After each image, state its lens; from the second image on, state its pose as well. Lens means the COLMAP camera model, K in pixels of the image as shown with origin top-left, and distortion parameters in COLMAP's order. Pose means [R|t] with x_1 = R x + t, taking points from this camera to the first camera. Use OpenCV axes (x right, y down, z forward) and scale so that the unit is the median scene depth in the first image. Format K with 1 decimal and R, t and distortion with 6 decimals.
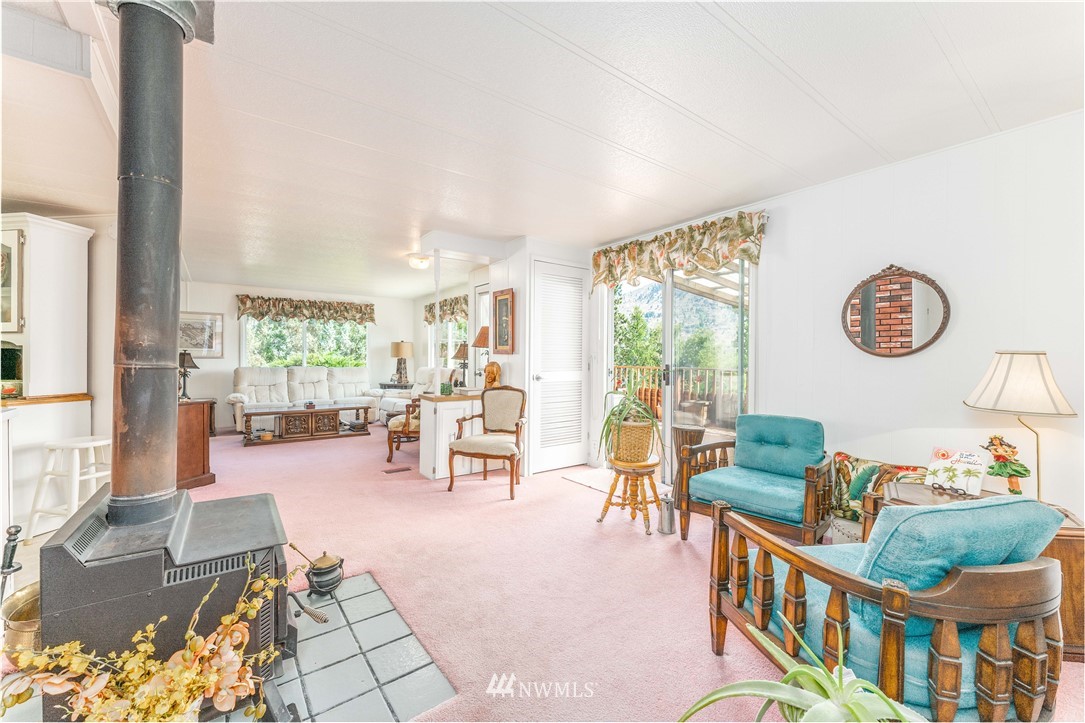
lens RADIAL K [[433.0, 0, 534.9], [0, 433.0, 363.8], [0, 0, 1]] dist [0.002463, -0.000488]
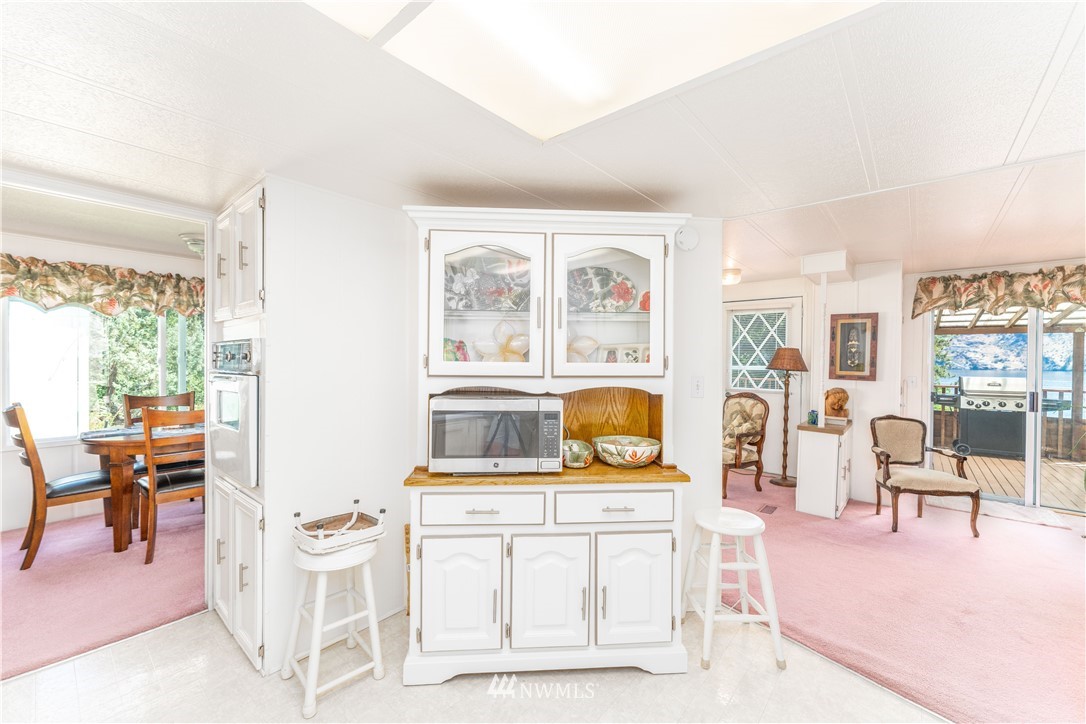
lens RADIAL K [[433.4, 0, 537.3], [0, 433.4, 364.4], [0, 0, 1]] dist [0.002463, -0.000488]
pose [[0.976569, -0.000214, 0.215206, -0.675745], [-0.000495, 0.999995, 0.003240, -0.042025], [-0.215206, -0.003270, 0.976563, 0.144800]]
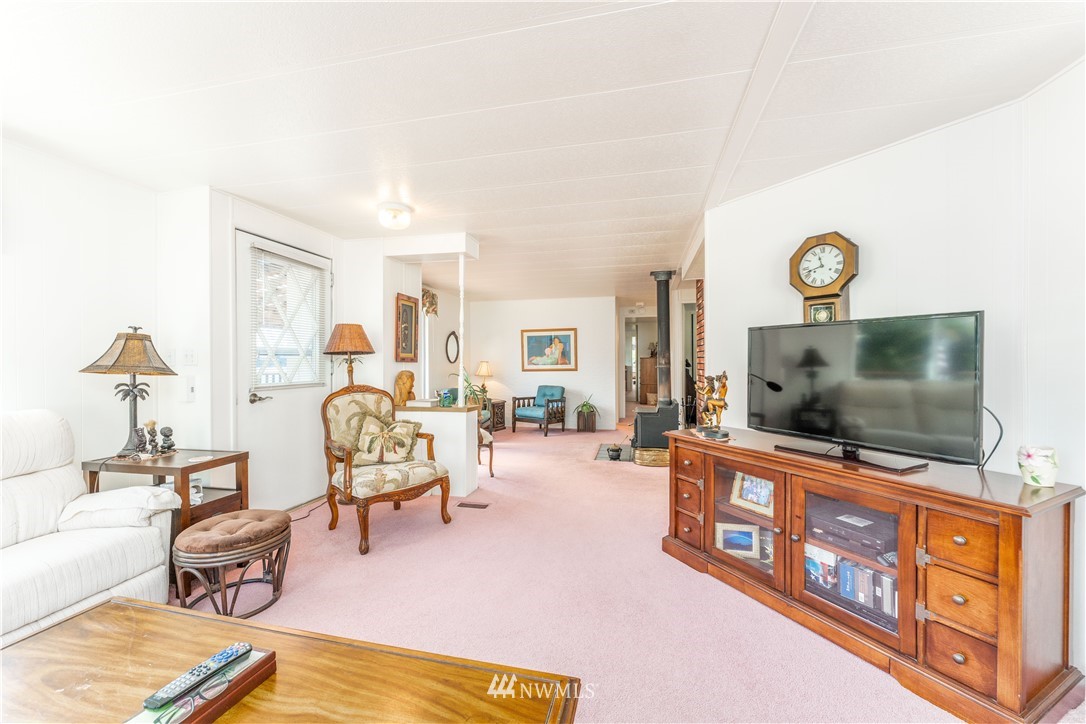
lens RADIAL K [[433.4, 0, 542.3], [0, 433.4, 361.0], [0, 0, 1]] dist [0.002463, -0.000488]
pose [[-0.654039, -0.003587, 0.756452, -0.697151], [0.009340, 0.999874, 0.012816, -0.024359], [-0.756403, 0.015447, -0.653923, 0.980963]]
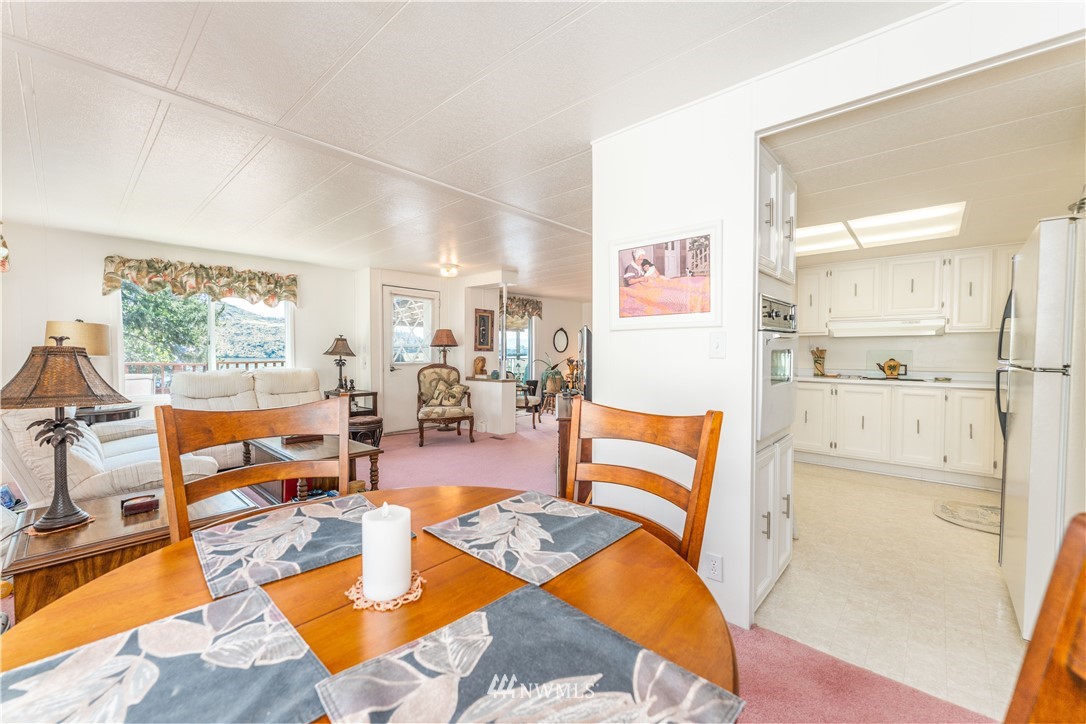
lens RADIAL K [[433.4, 0, 543.4], [0, 433.4, 357.7], [0, 0, 1]] dist [0.002463, -0.000488]
pose [[-0.205838, -0.020477, 0.978372, -1.134322], [0.011442, 0.999662, 0.023330, -0.022983], [-0.978519, 0.015996, -0.205534, 0.777031]]
